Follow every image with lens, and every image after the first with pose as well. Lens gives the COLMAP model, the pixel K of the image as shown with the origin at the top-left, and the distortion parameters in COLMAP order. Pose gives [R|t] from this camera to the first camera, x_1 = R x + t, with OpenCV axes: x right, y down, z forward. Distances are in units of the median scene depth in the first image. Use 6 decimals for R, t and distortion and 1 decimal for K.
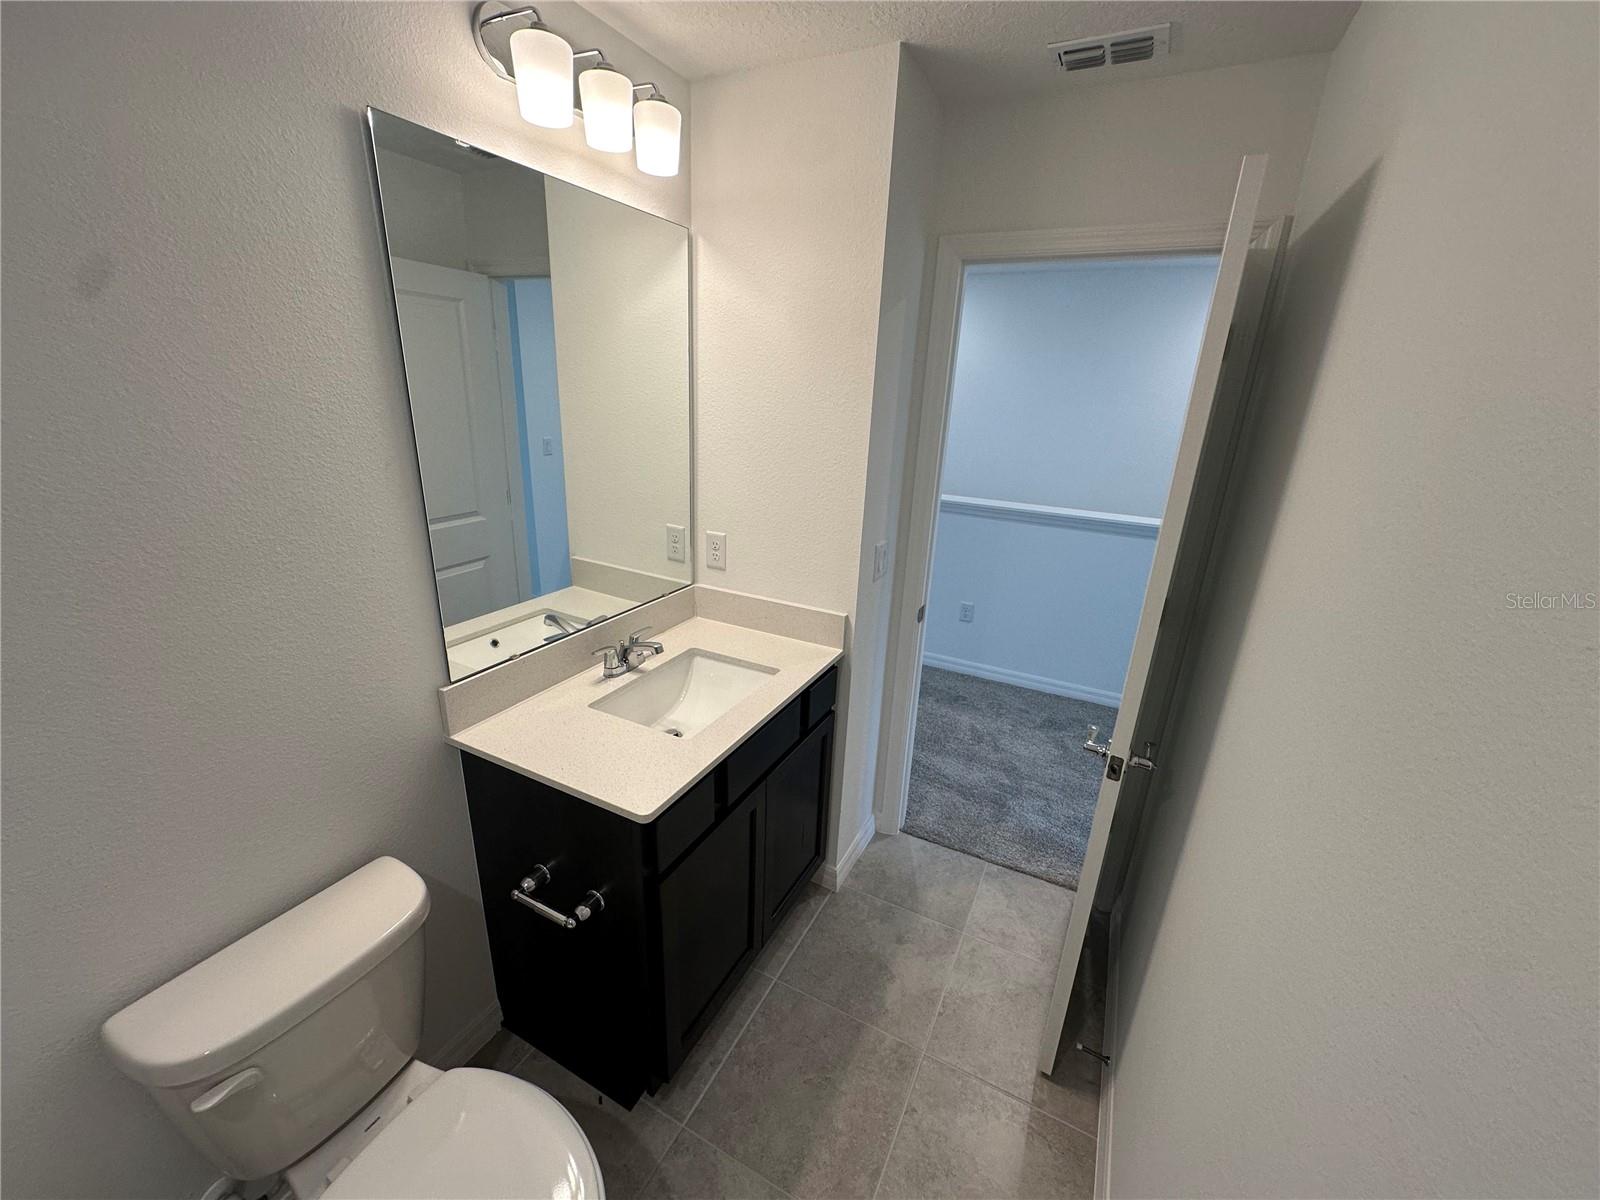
lens RADIAL K [[636.6, 0, 798.3], [0, 636.6, 601.9], [0, 0, 1]] dist [-0.003144, 0.001489]
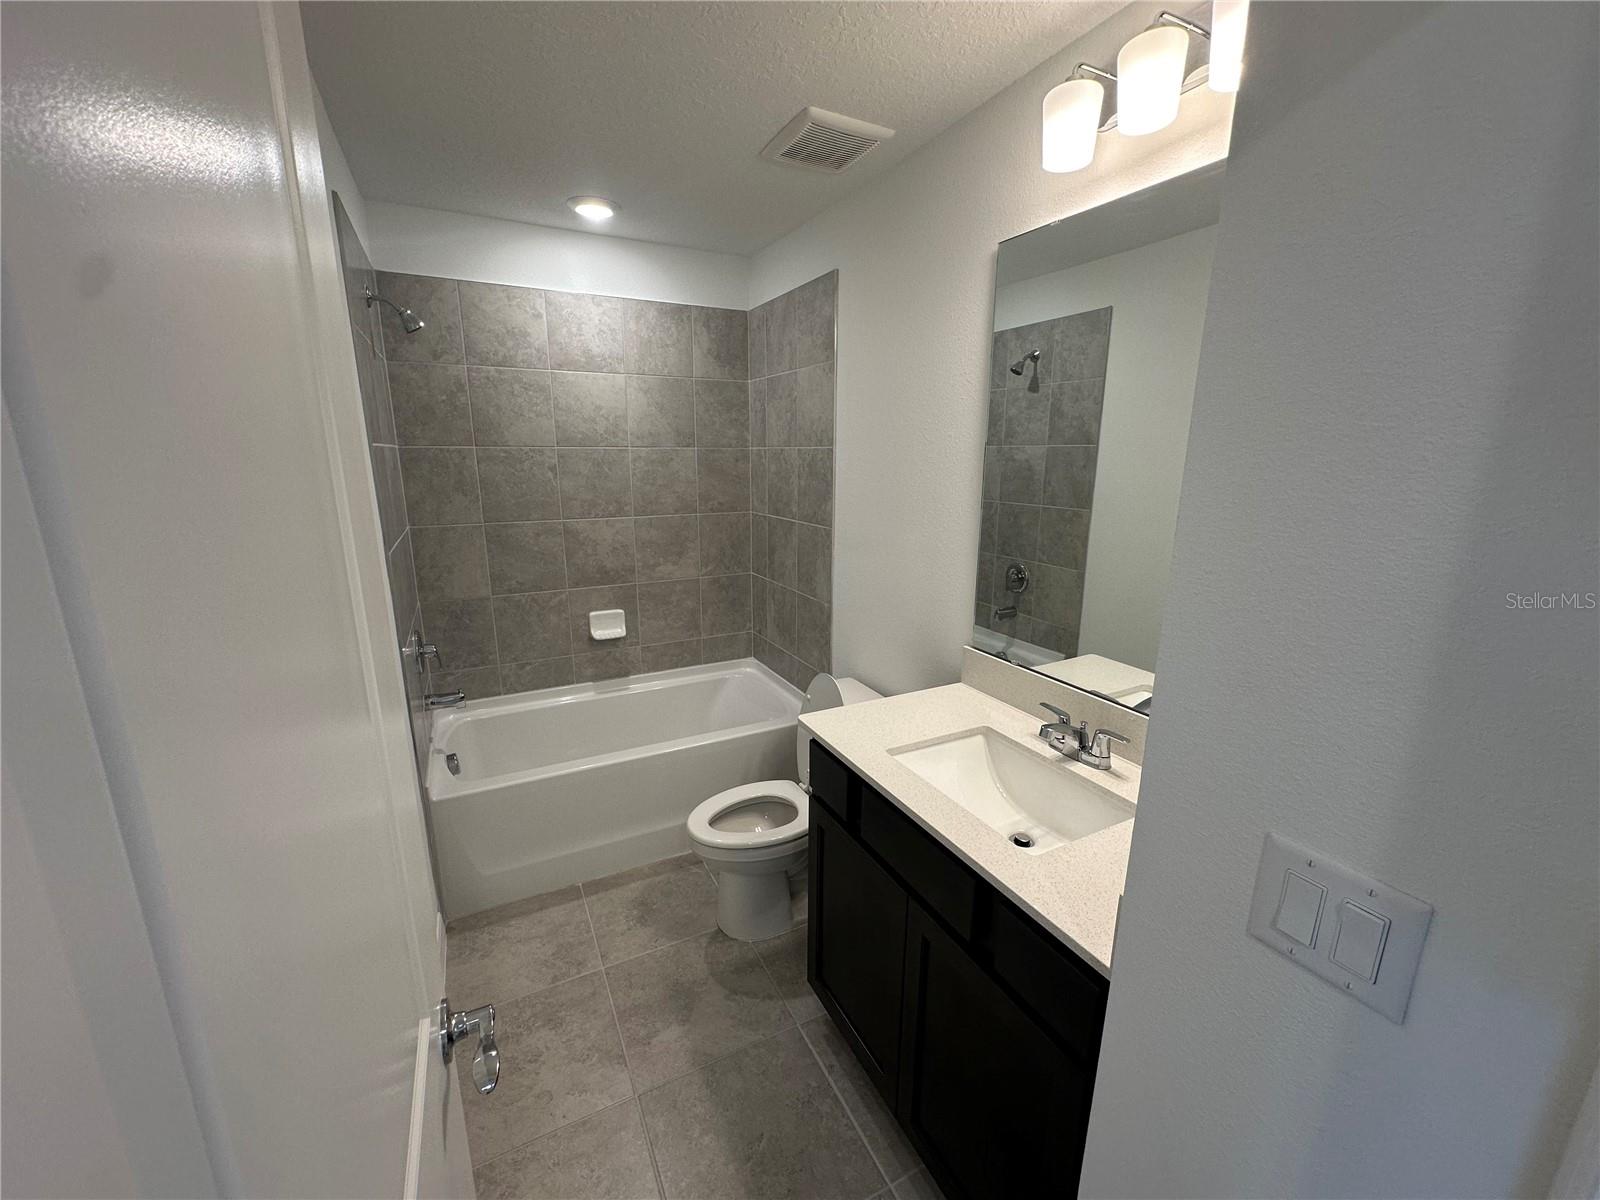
lens RADIAL K [[636.6, 0, 799.8], [0, 636.6, 601.9], [0, 0, 1]] dist [-0.003144, 0.001489]
pose [[-0.590083, 0.139398, -0.795217, 0.604902], [-0.277923, 0.889706, 0.362191, -0.289390], [0.757998, 0.434732, -0.486258, 1.147947]]
